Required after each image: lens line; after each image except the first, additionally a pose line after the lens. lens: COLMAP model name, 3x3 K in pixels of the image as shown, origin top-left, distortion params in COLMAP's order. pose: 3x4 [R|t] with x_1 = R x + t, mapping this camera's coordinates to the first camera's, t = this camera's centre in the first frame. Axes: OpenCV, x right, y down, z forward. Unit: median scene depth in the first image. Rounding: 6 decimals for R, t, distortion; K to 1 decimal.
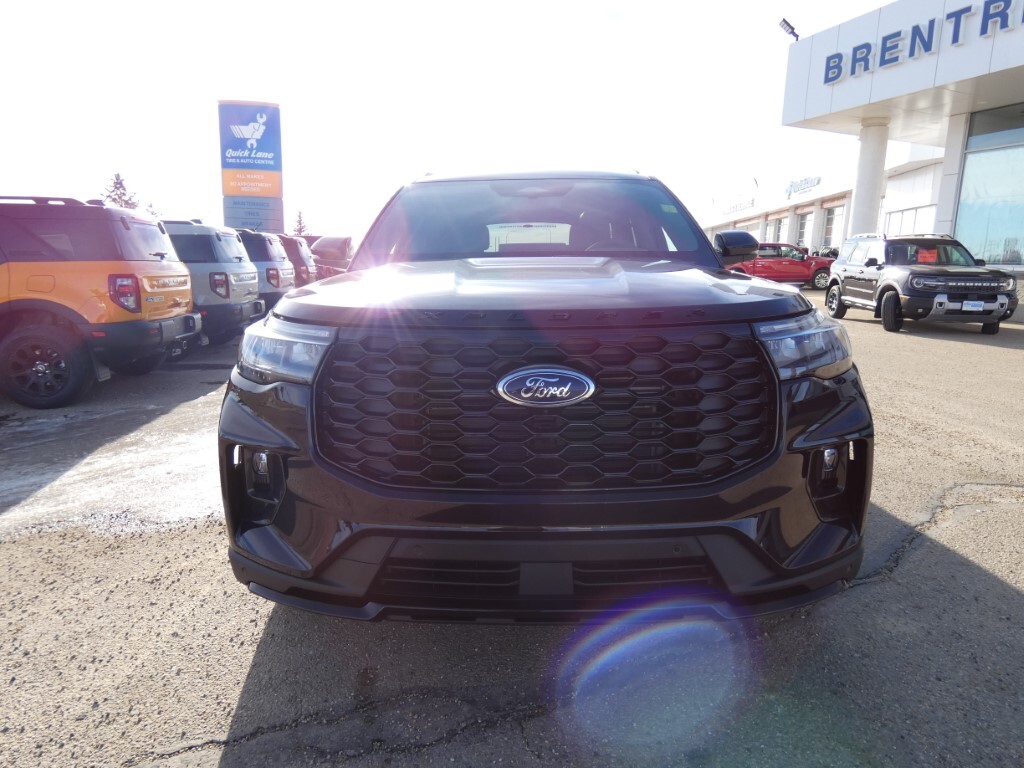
lens RADIAL K [[613.6, 0, 515.6], [0, 613.6, 379.9], [0, 0, 1]] dist [-0.005689, -0.004674]
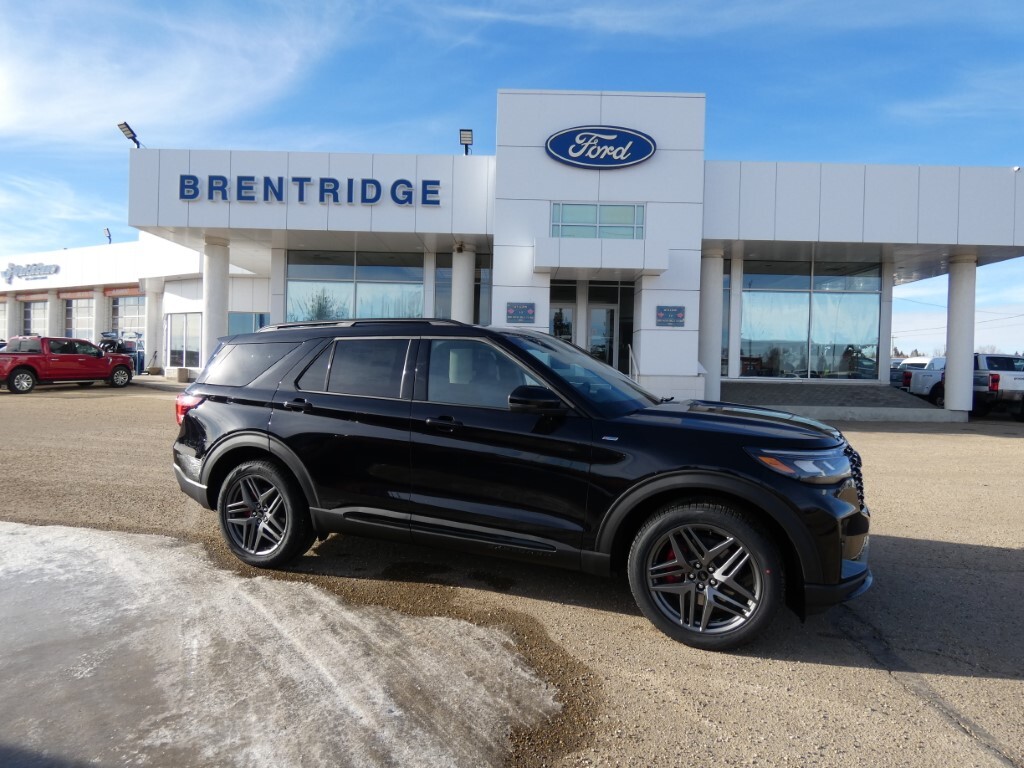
lens RADIAL K [[609.2, 0, 515.6], [0, 609.2, 382.2], [0, 0, 1]] dist [-0.001812, -0.001774]
pose [[0.368897, -0.028679, 0.929028, -0.290614], [0.158357, 0.986850, -0.032416, -0.045725], [-0.915881, 0.159076, 0.368588, 0.134385]]
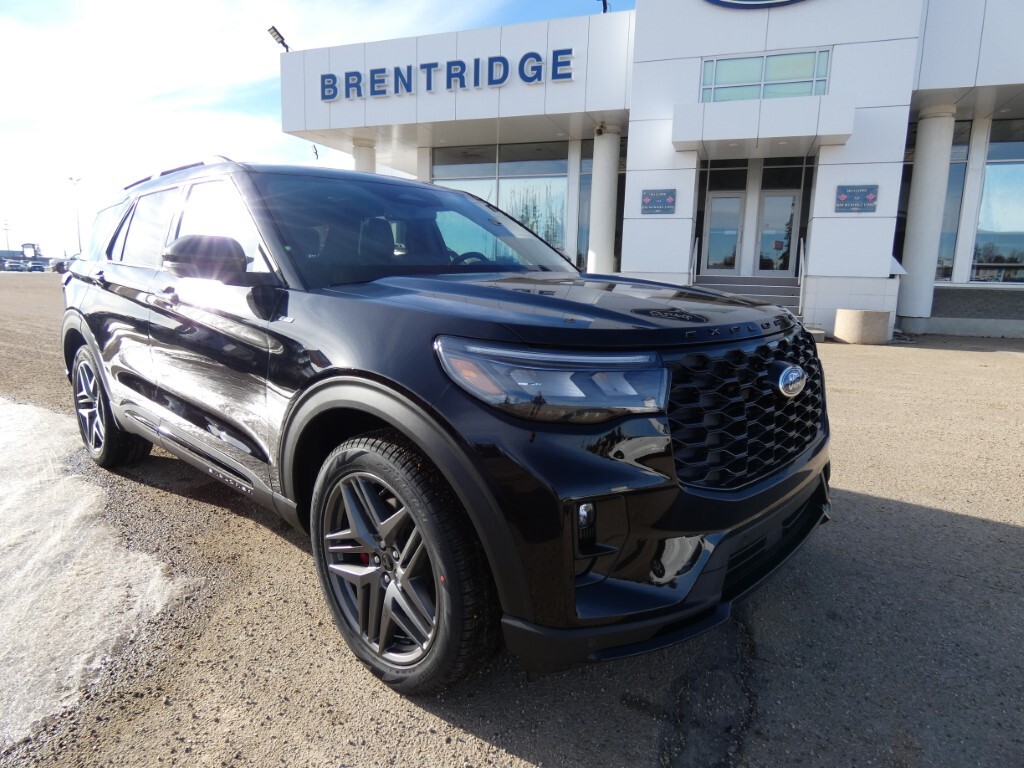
lens RADIAL K [[613.6, 0, 515.6], [0, 613.6, 379.9], [0, 0, 1]] dist [-0.005689, -0.004674]
pose [[0.662500, -0.127221, 0.738180, -0.134167], [0.128908, 0.990133, 0.054952, -0.013670], [-0.737887, 0.058752, 0.672362, 0.058629]]
